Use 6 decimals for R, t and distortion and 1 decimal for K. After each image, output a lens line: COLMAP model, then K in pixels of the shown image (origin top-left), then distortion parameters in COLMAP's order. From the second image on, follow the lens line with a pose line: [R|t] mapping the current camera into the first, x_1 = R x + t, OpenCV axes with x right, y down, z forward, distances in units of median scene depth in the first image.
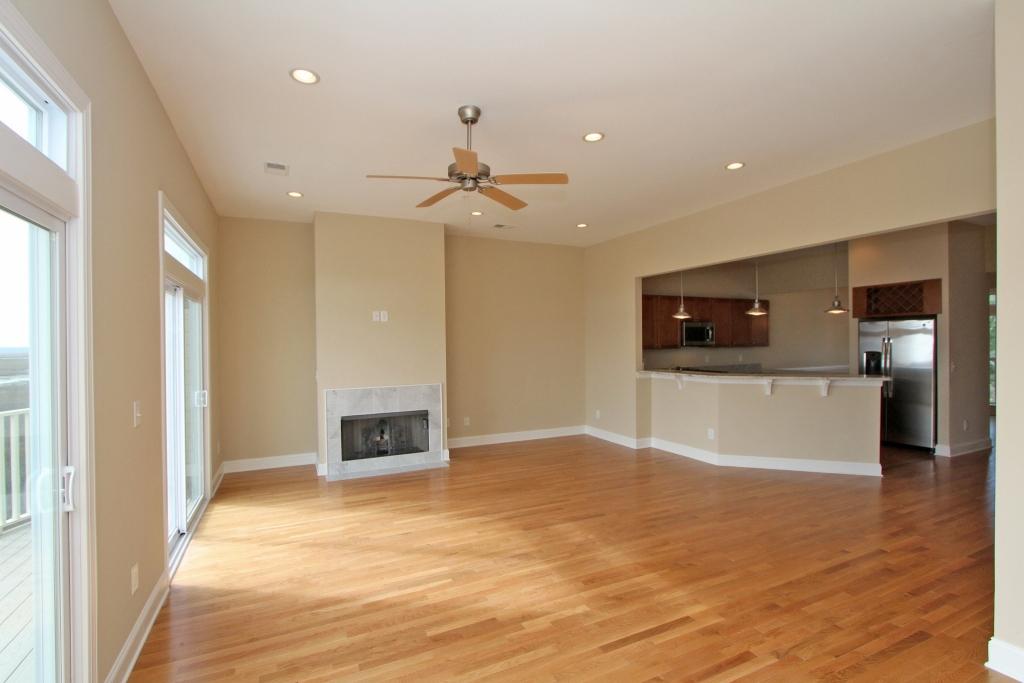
lens RADIAL K [[472.8, 0, 506.8], [0, 472.8, 347.8], [0, 0, 1]] dist [-0.023778, 0.005170]
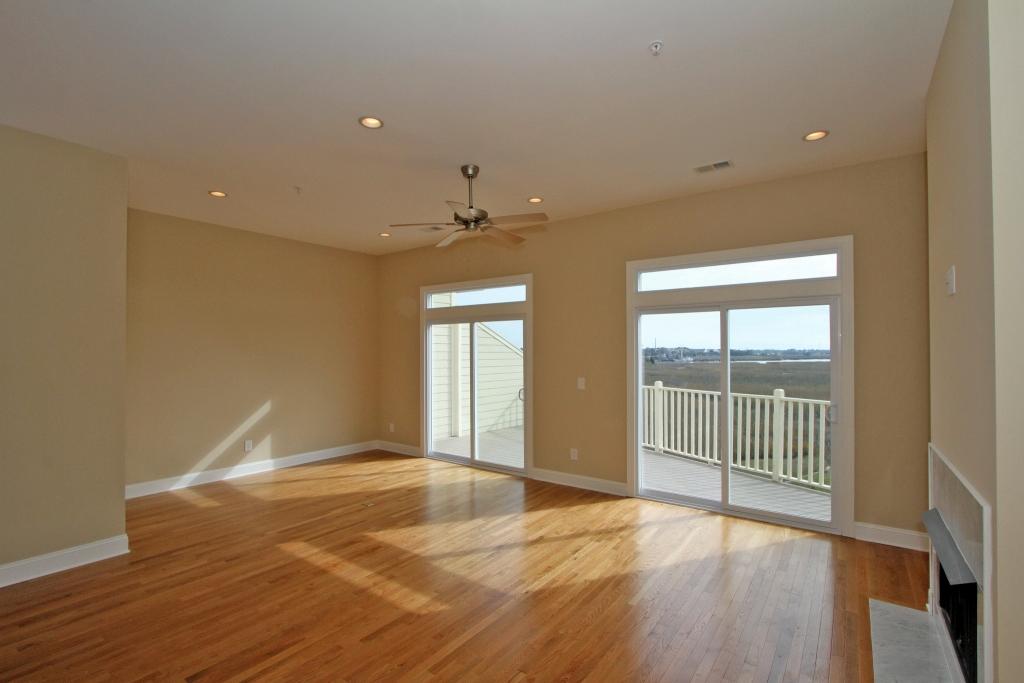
lens RADIAL K [[472.8, 0, 511.0], [0, 472.8, 342.8], [0, 0, 1]] dist [-0.023778, 0.005170]
pose [[-0.877007, 0.005267, -0.480449, 0.234419], [0.006106, 0.999981, -0.000183, -0.019928], [0.480439, -0.003095, -0.877023, 1.164457]]
